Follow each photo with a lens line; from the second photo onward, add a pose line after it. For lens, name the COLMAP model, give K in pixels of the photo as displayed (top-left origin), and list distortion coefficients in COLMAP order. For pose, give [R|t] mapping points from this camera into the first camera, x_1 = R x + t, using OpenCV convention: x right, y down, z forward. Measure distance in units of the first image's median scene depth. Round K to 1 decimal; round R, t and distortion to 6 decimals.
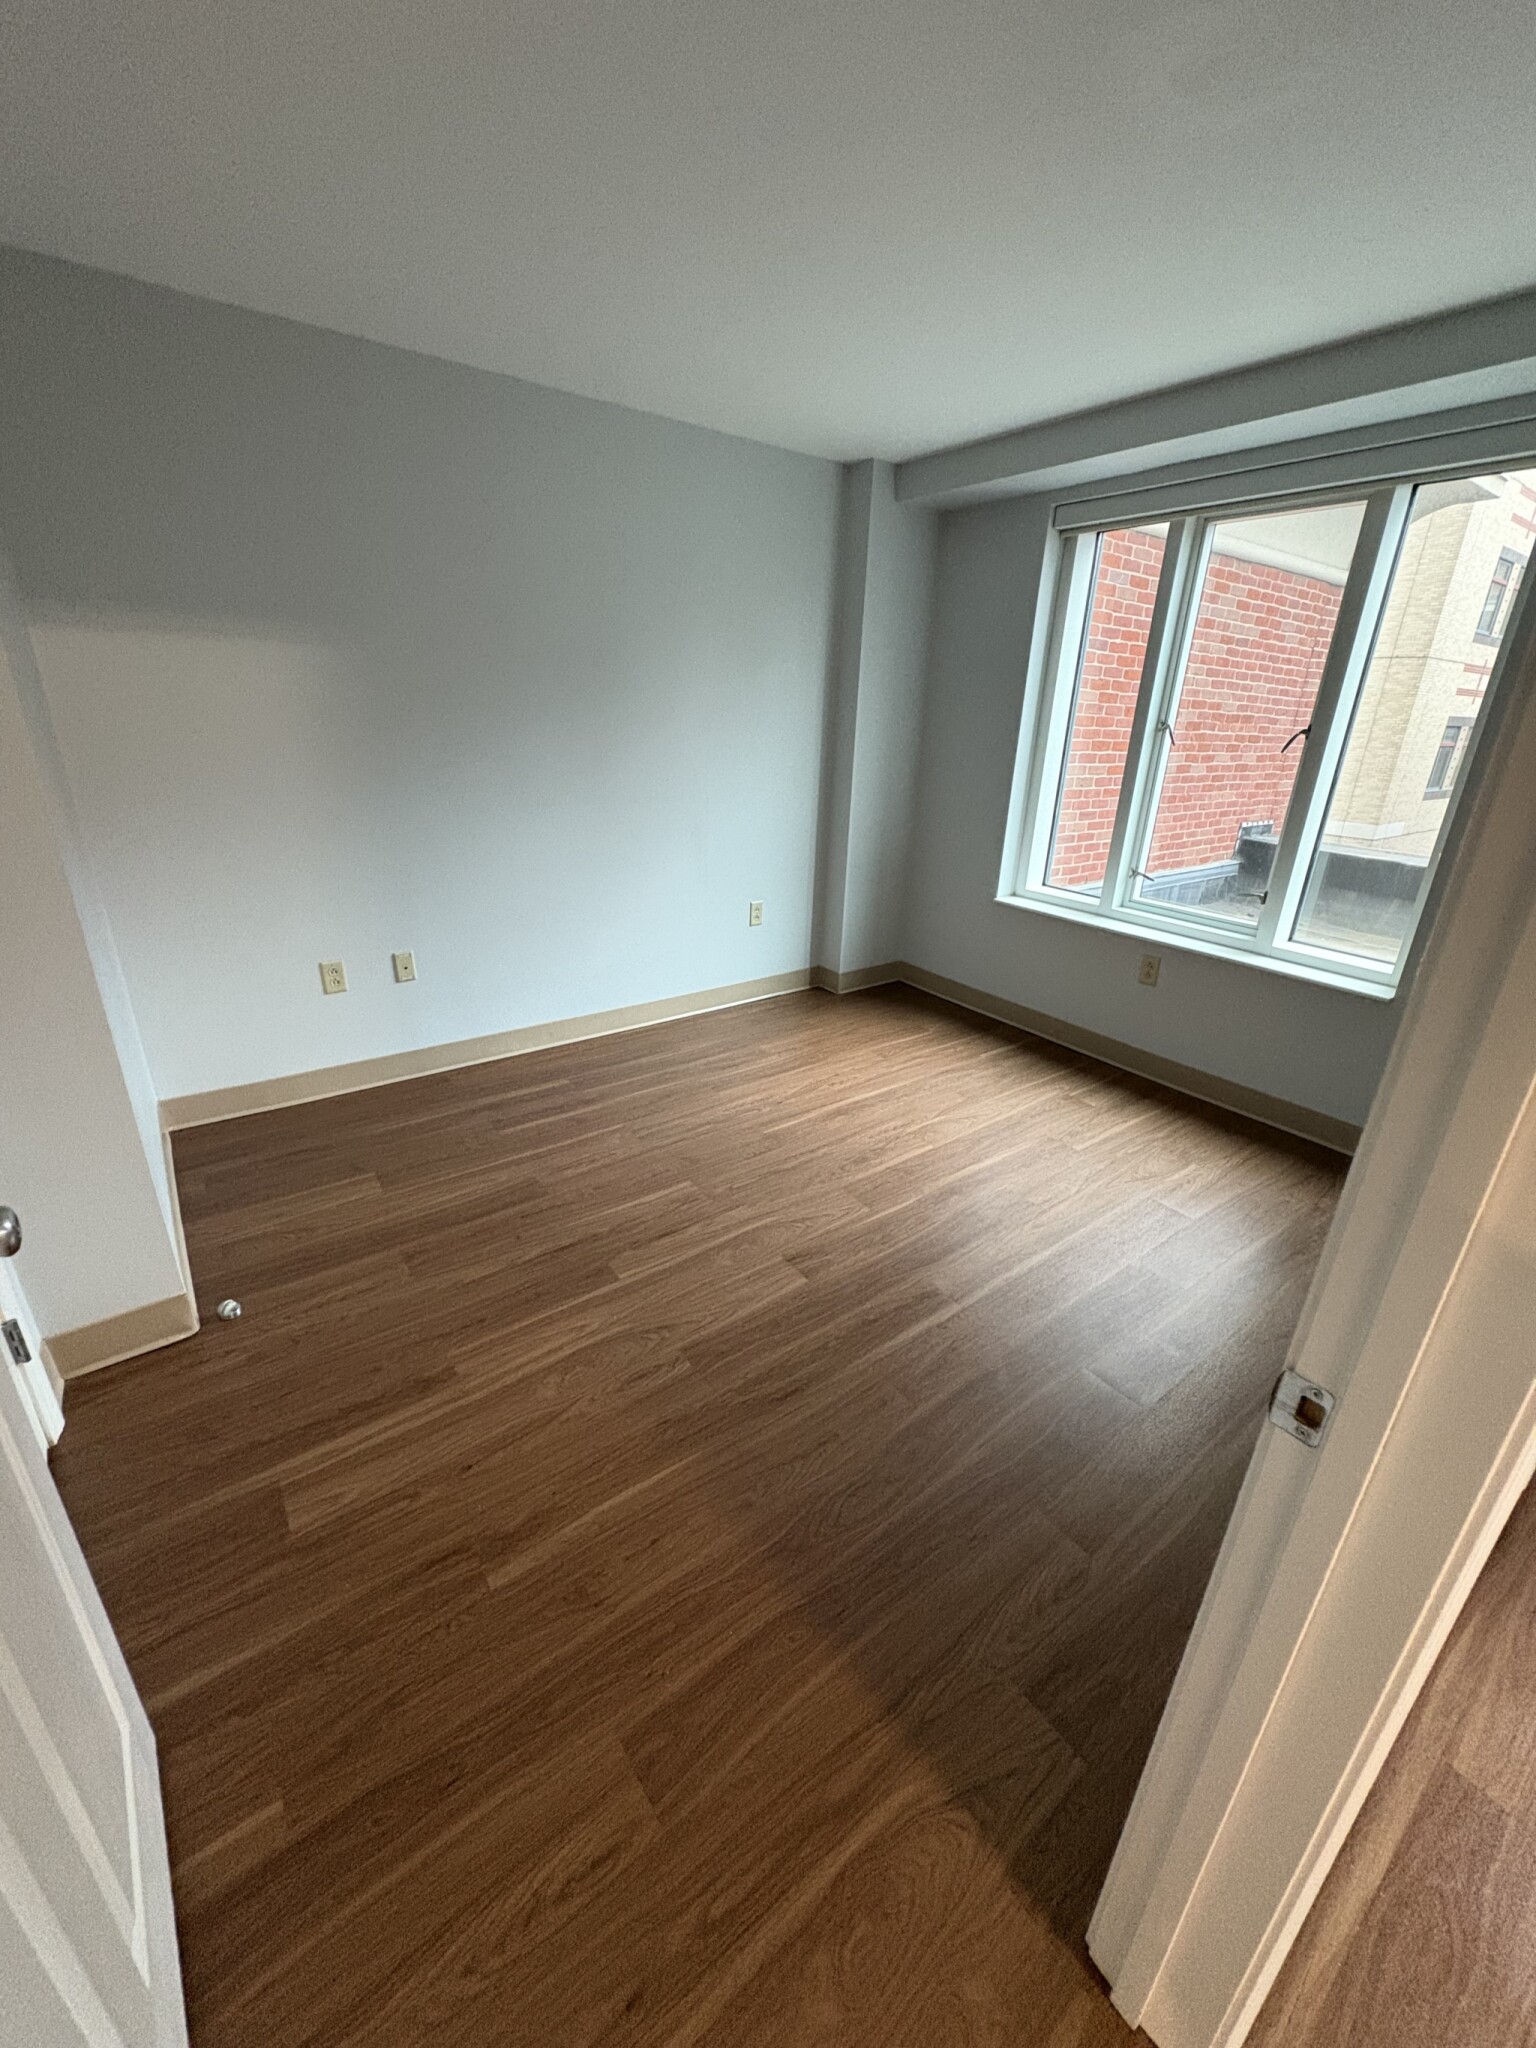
lens RADIAL K [[814.4, 0, 761.9], [0, 814.4, 1023.4], [0, 0, 1]] dist [-0.000886, -0.000009]
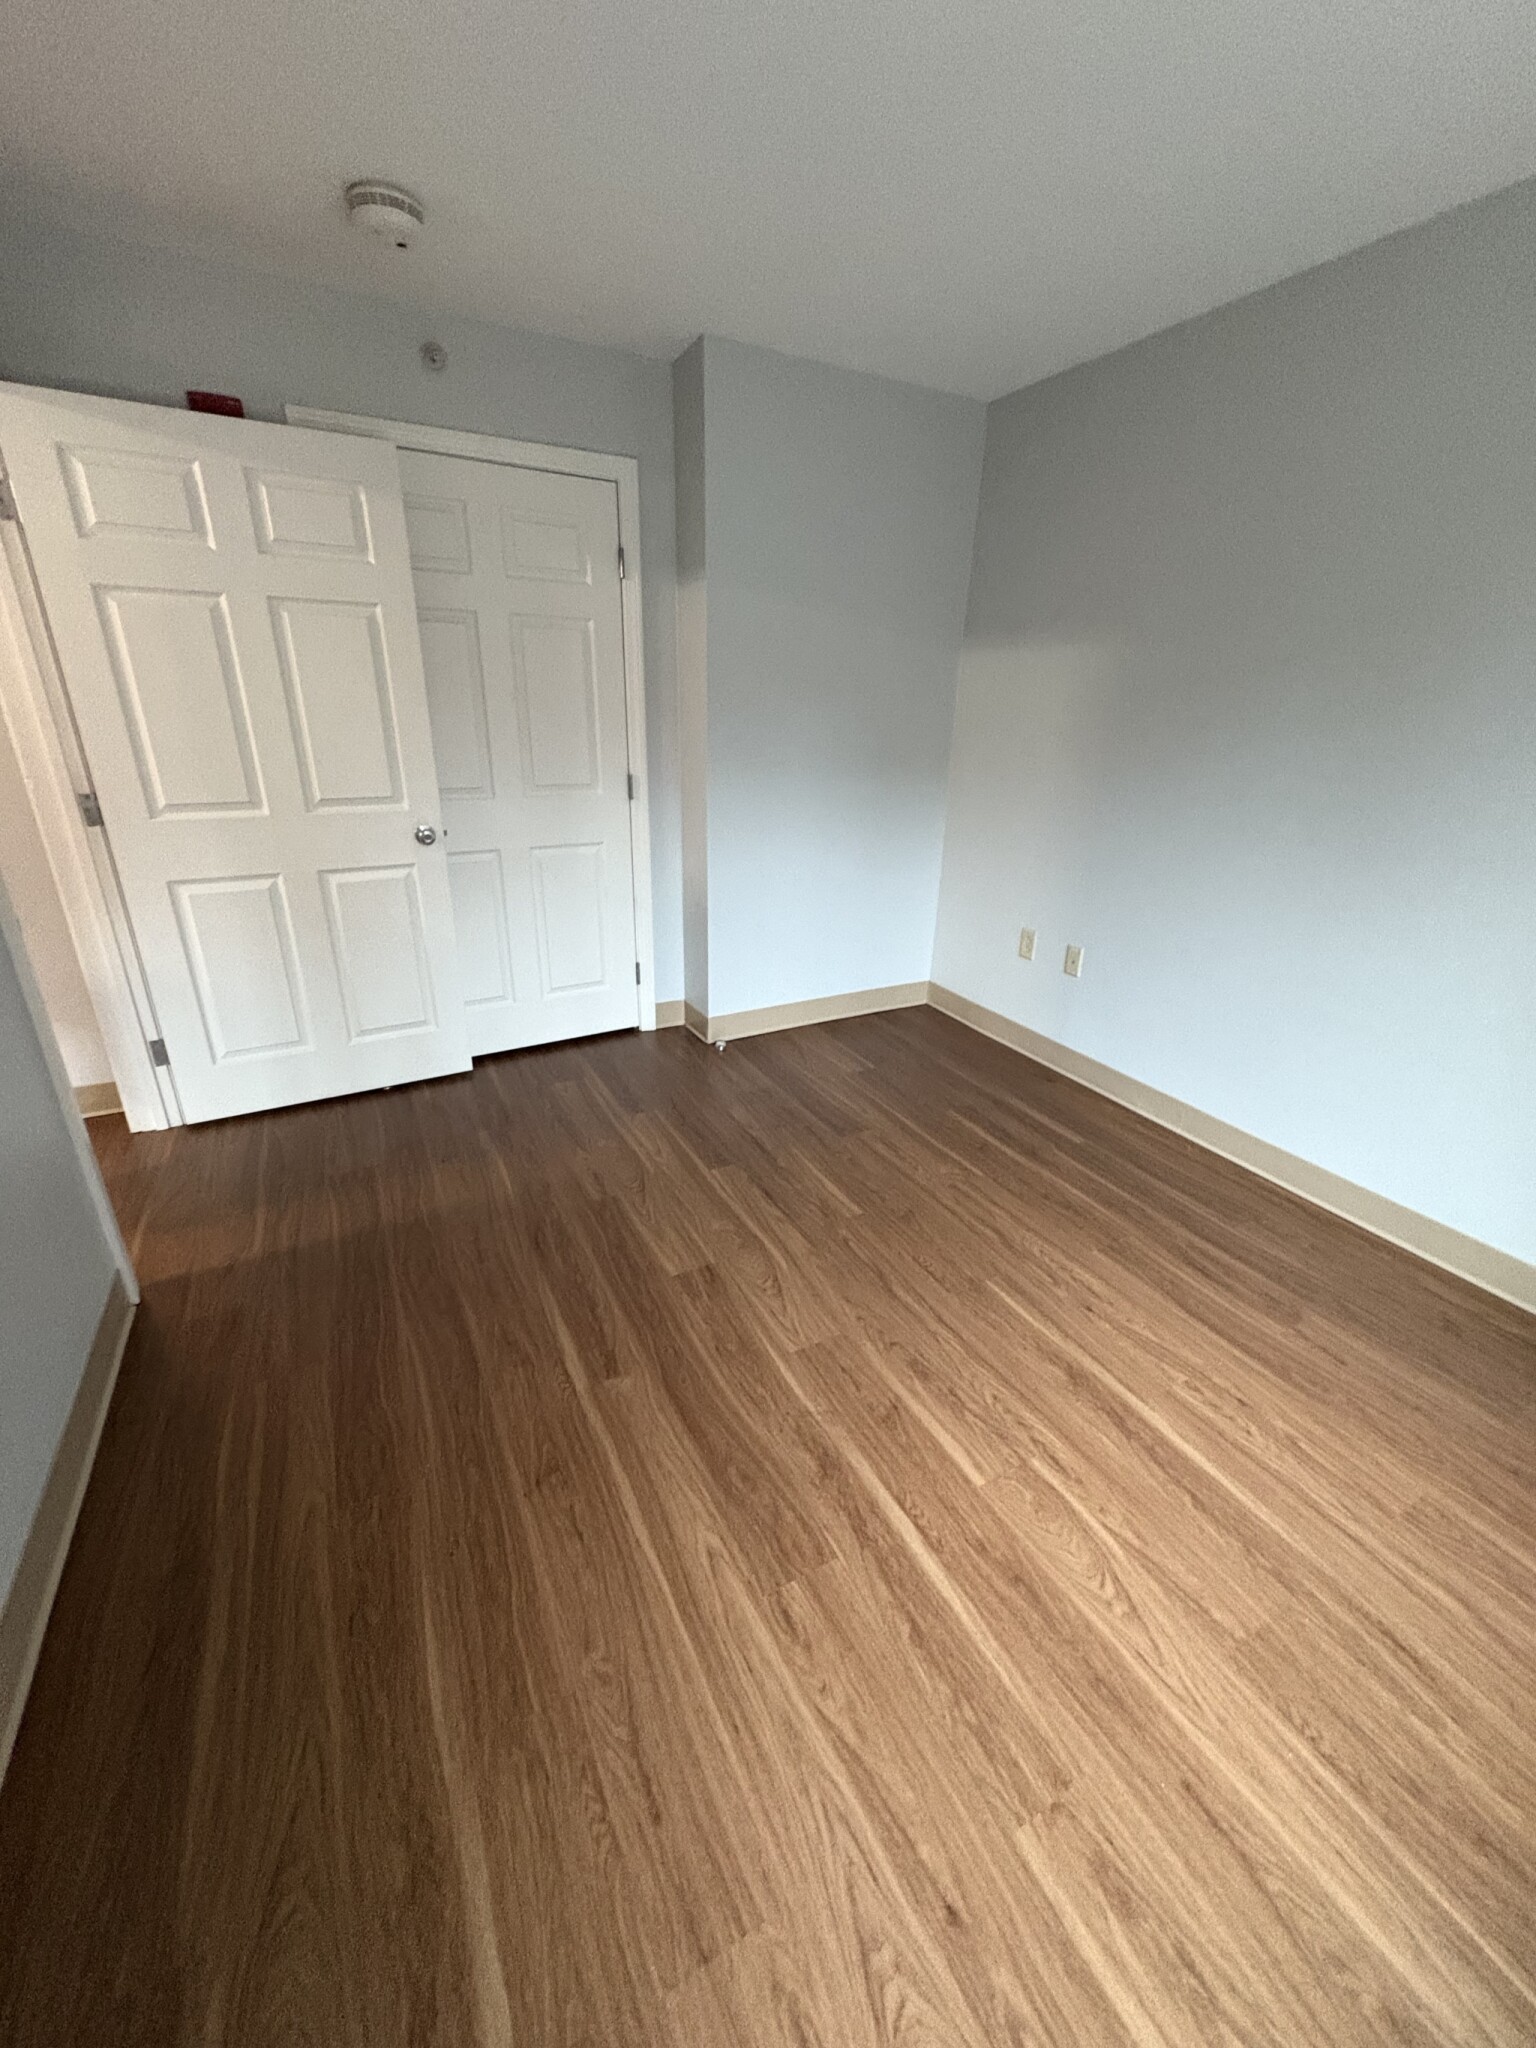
lens RADIAL K [[814.4, 0, 764.0], [0, 814.4, 1018.9], [0, 0, 1]] dist [-0.000886, -0.000009]
pose [[-0.159657, 0.327982, -0.931095, 0.602654], [-0.385274, 0.847692, 0.364667, -0.236244], [0.908886, 0.416949, -0.008977, 0.721289]]
